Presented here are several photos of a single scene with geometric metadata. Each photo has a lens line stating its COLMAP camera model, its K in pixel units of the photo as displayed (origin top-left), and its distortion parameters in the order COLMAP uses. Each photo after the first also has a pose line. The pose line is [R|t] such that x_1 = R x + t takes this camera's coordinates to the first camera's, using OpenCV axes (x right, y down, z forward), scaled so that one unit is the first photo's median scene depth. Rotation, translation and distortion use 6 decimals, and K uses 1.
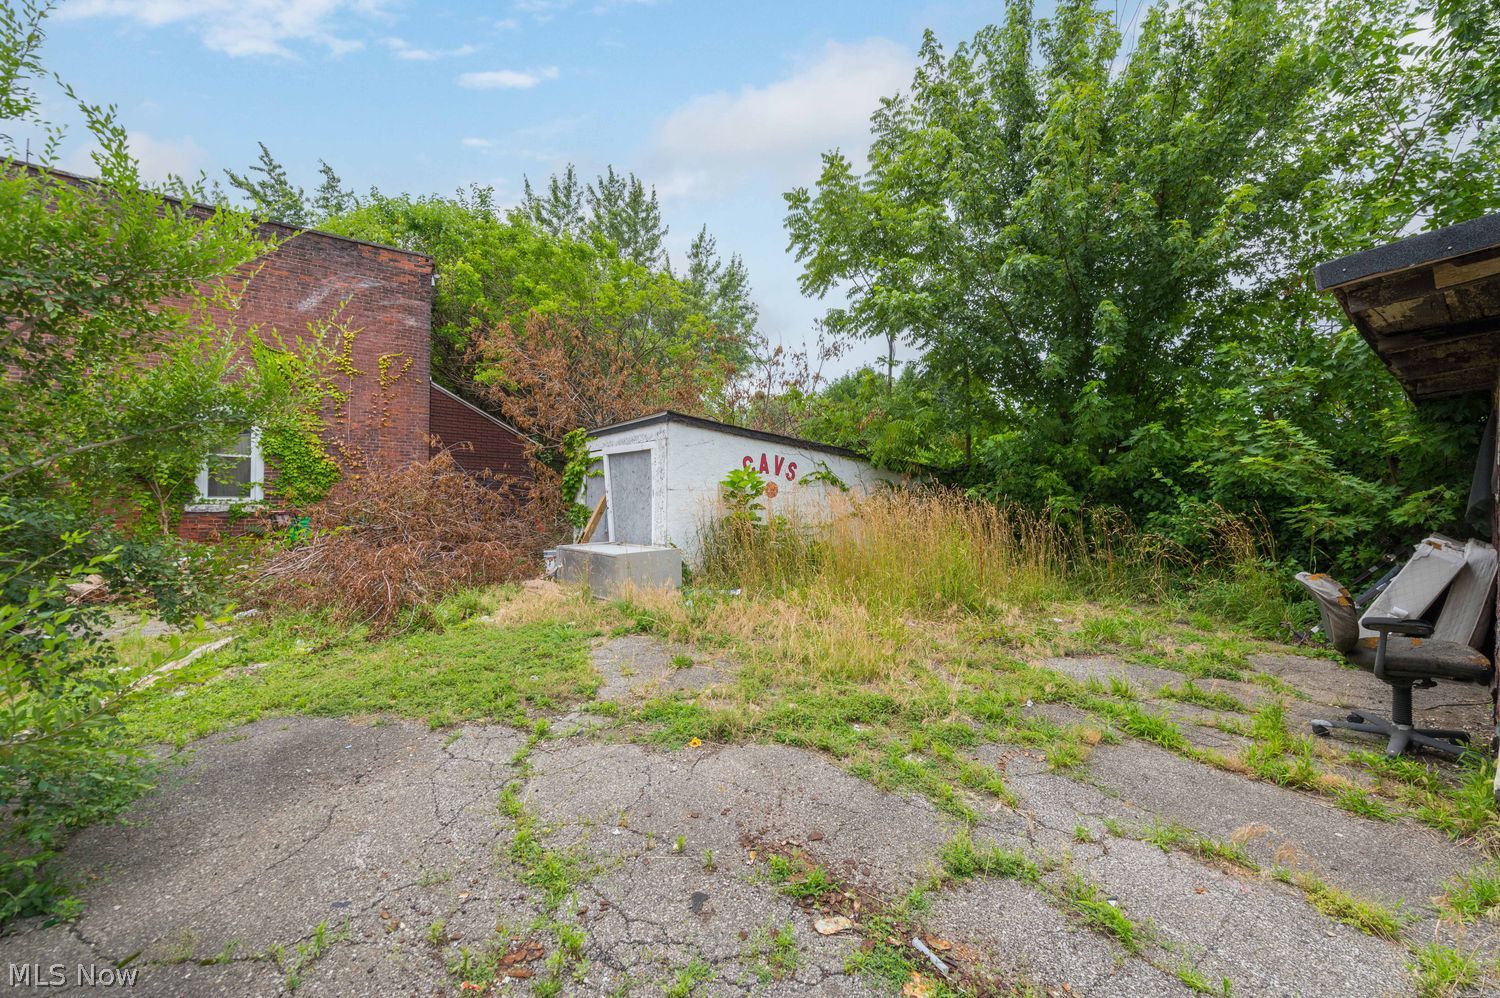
lens RADIAL K [[591.5, 0, 781.1], [0, 591.5, 488.8], [0, 0, 1]] dist [0.011553, -0.003374]
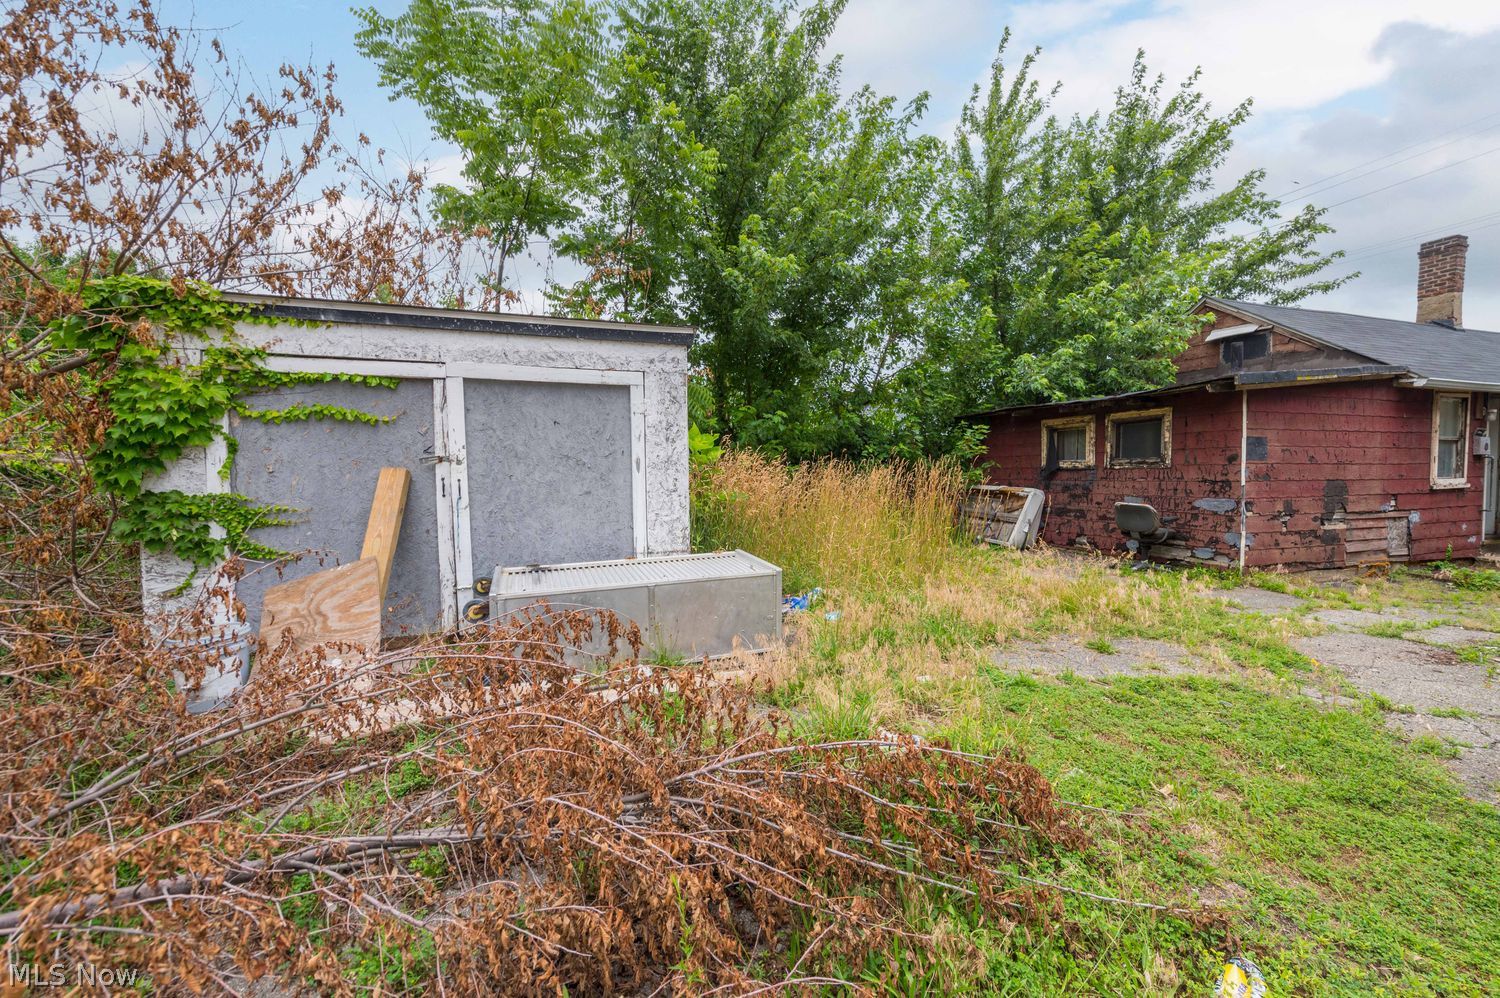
lens RADIAL K [[591.5, 0, 763.8], [0, 591.5, 497.5], [0, 0, 1]] dist [0.011553, -0.003374]
pose [[0.336975, -0.056573, 0.939812, -0.557335], [-0.012162, 0.997848, 0.064427, 0.000719], [-0.941435, -0.033140, 0.335562, 0.545184]]
